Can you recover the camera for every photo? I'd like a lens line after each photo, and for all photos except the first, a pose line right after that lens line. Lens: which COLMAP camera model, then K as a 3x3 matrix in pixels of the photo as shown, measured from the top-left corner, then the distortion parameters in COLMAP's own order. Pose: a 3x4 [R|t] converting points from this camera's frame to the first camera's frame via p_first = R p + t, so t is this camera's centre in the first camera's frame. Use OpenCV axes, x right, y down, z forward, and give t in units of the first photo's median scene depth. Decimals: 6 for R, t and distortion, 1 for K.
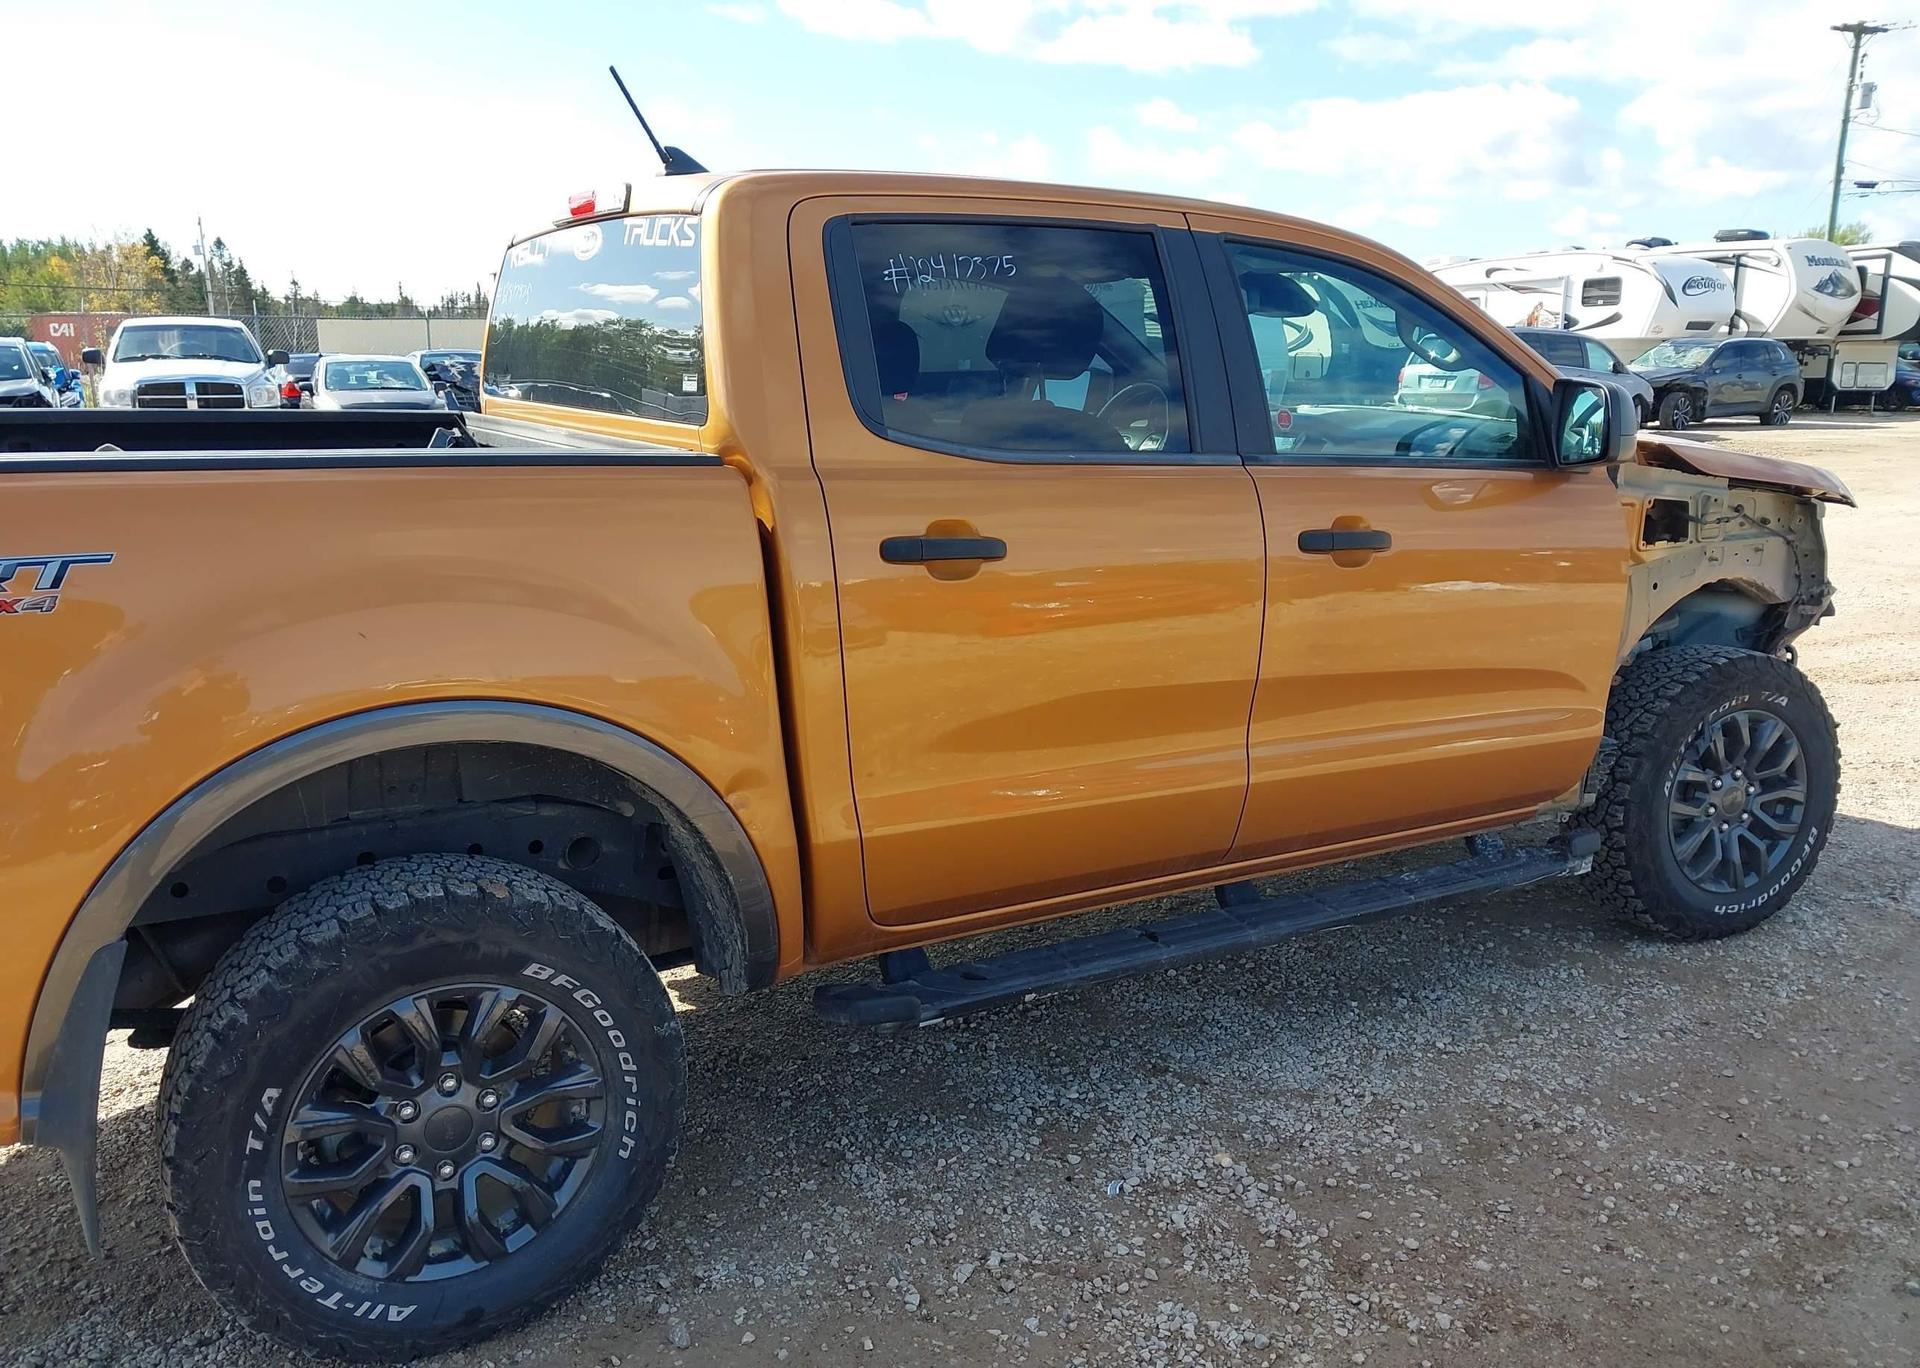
lens RADIAL K [[1513.2, 0, 944.6], [0, 1513.2, 689.8], [0, 0, 1]] dist [0.024239, -0.024504]
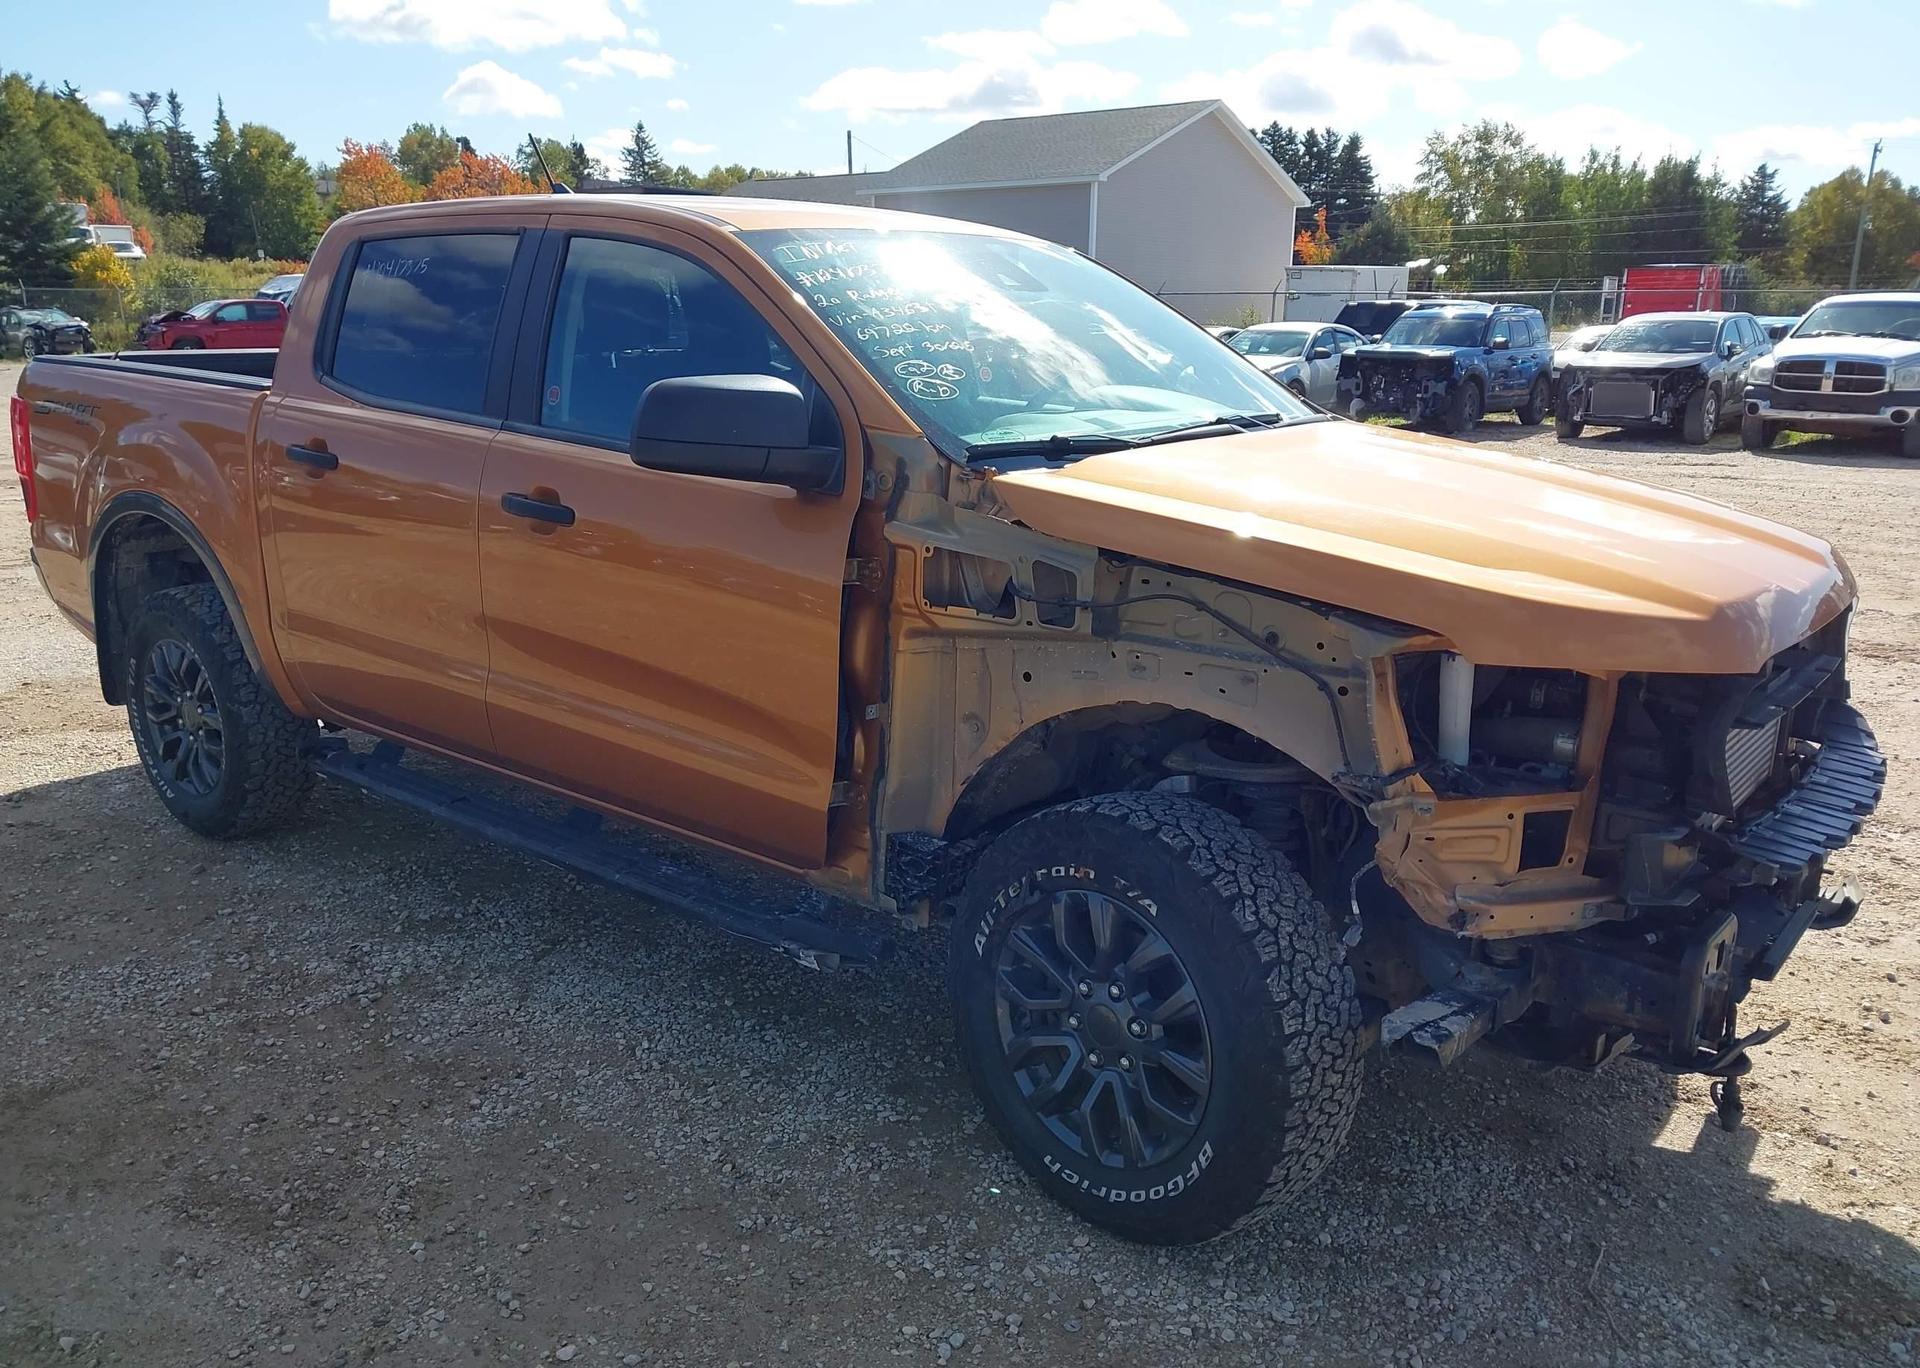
lens RADIAL K [[1513.2, 0, 944.4], [0, 1513.2, 695.7], [0, 0, 1]] dist [0.024239, -0.024504]
pose [[0.358838, 0.235307, -0.903253, 1.233787], [-0.217701, 0.962112, 0.164153, -0.188312], [0.907657, 0.137735, 0.396469, 0.756308]]
